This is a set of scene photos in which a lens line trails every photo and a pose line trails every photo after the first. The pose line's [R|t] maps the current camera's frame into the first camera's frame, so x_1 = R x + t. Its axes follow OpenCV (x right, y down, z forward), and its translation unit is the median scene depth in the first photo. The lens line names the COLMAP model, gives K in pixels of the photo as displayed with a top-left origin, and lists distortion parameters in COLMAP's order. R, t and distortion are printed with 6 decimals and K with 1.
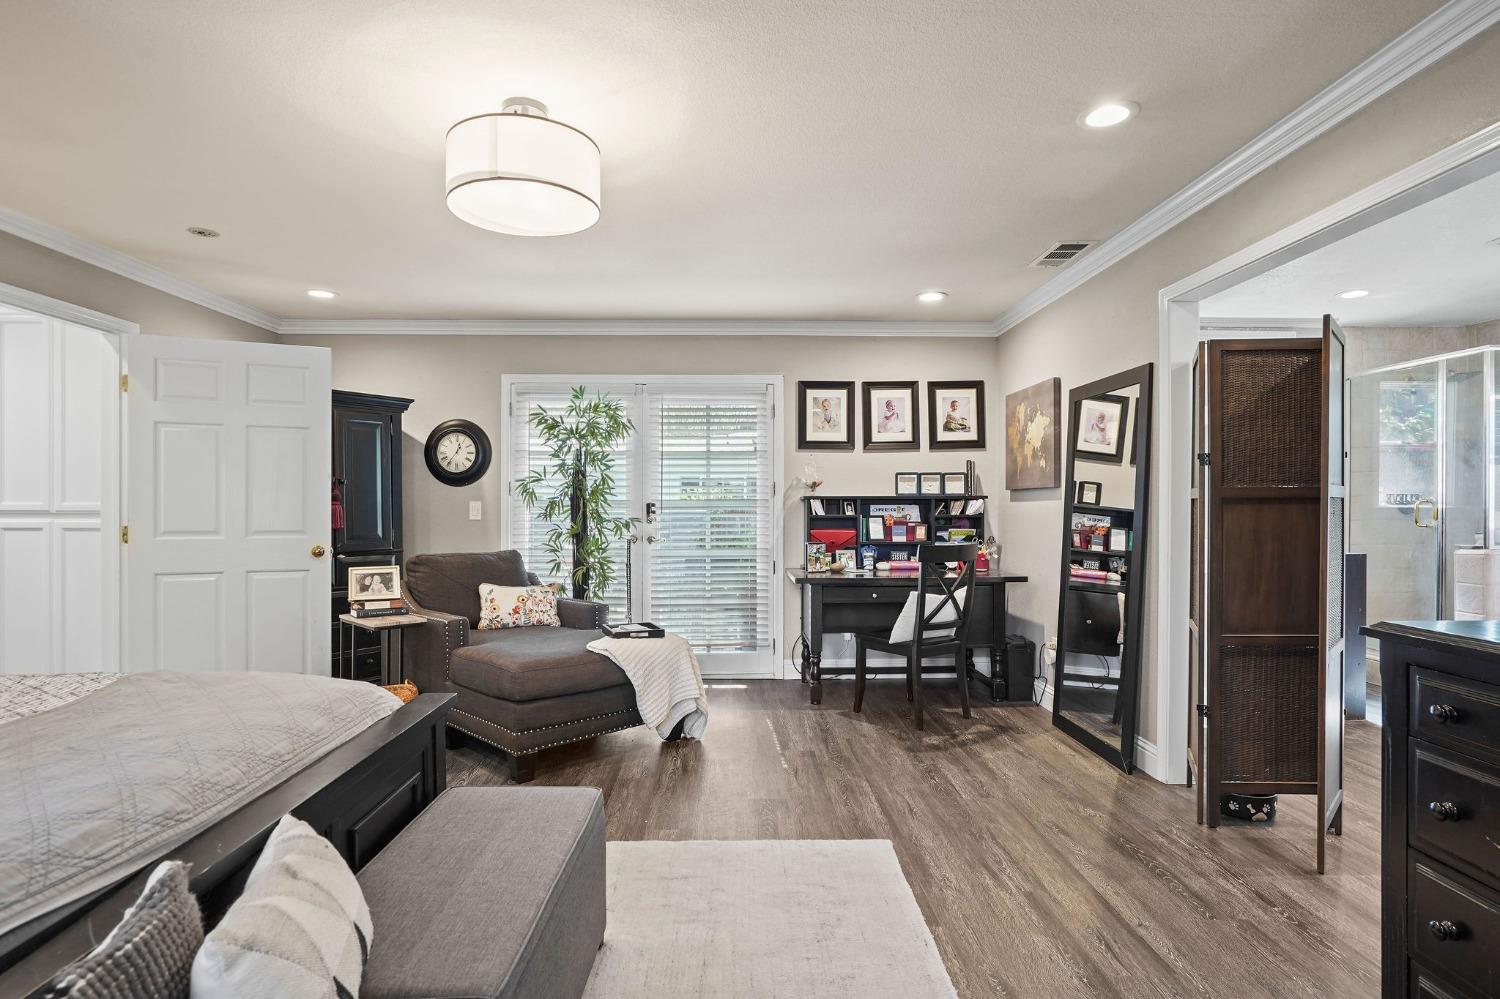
lens RADIAL K [[789.4, 0, 739.5], [0, 789.4, 506.4], [0, 0, 1]] dist [-0.047361, 0.028990]
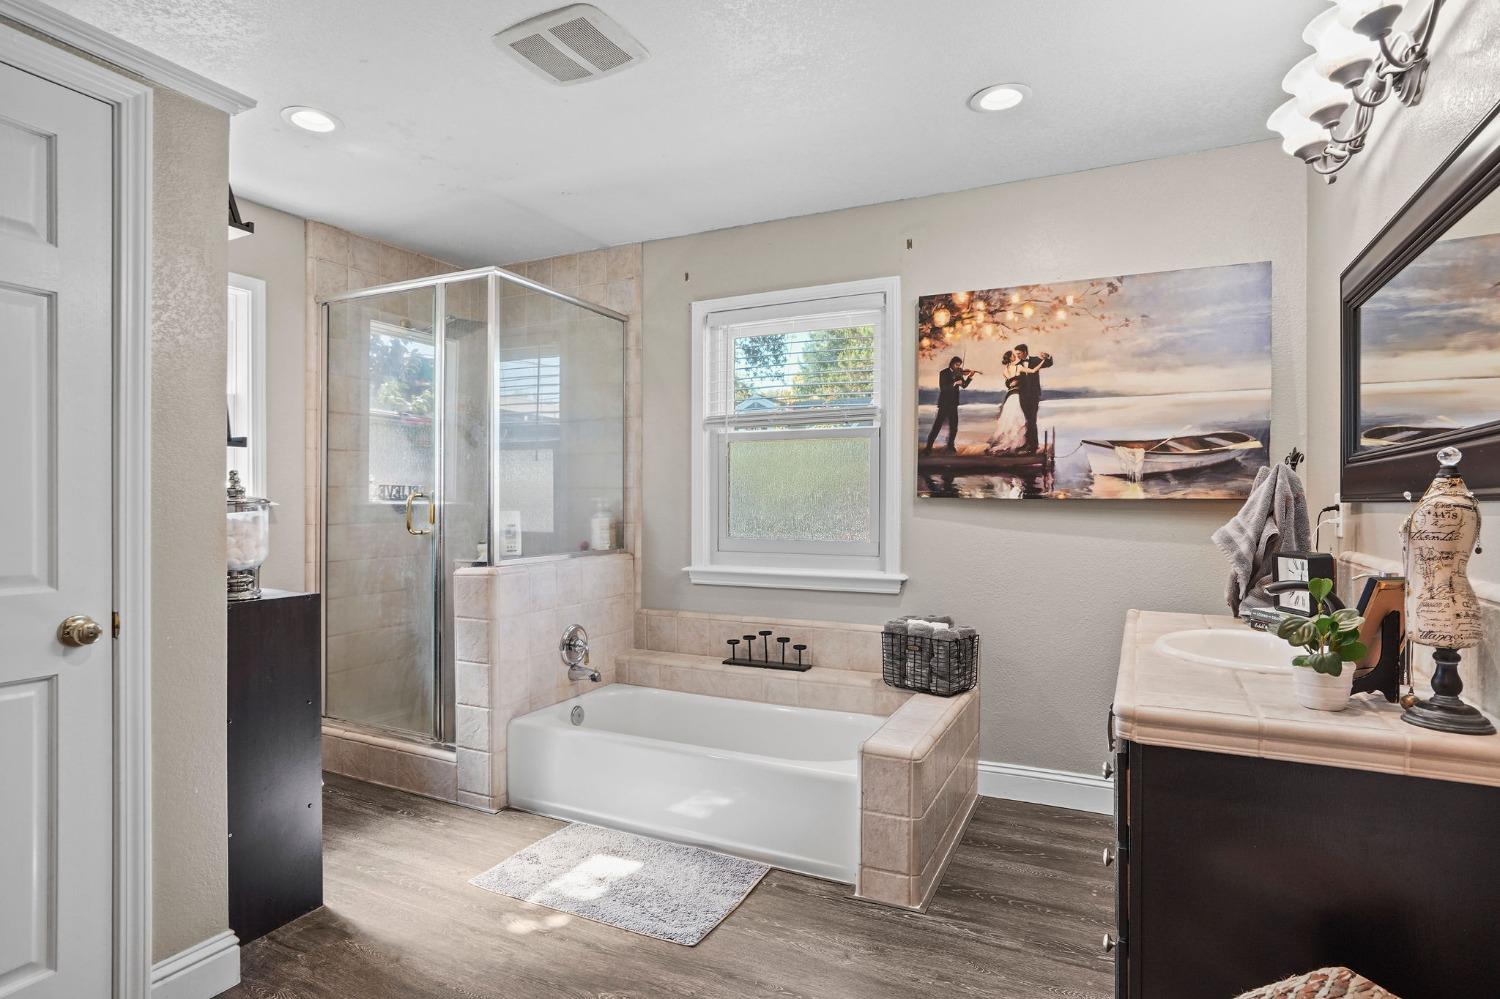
lens RADIAL K [[789.4, 0, 739.5], [0, 789.4, 506.4], [0, 0, 1]] dist [-0.047361, 0.028990]
pose [[0.466143, -0.005509, 0.884692, 0.384801], [0.002414, 0.999985, 0.004954, 0.000415], [-0.884706, -0.000173, 0.466149, 0.408863]]
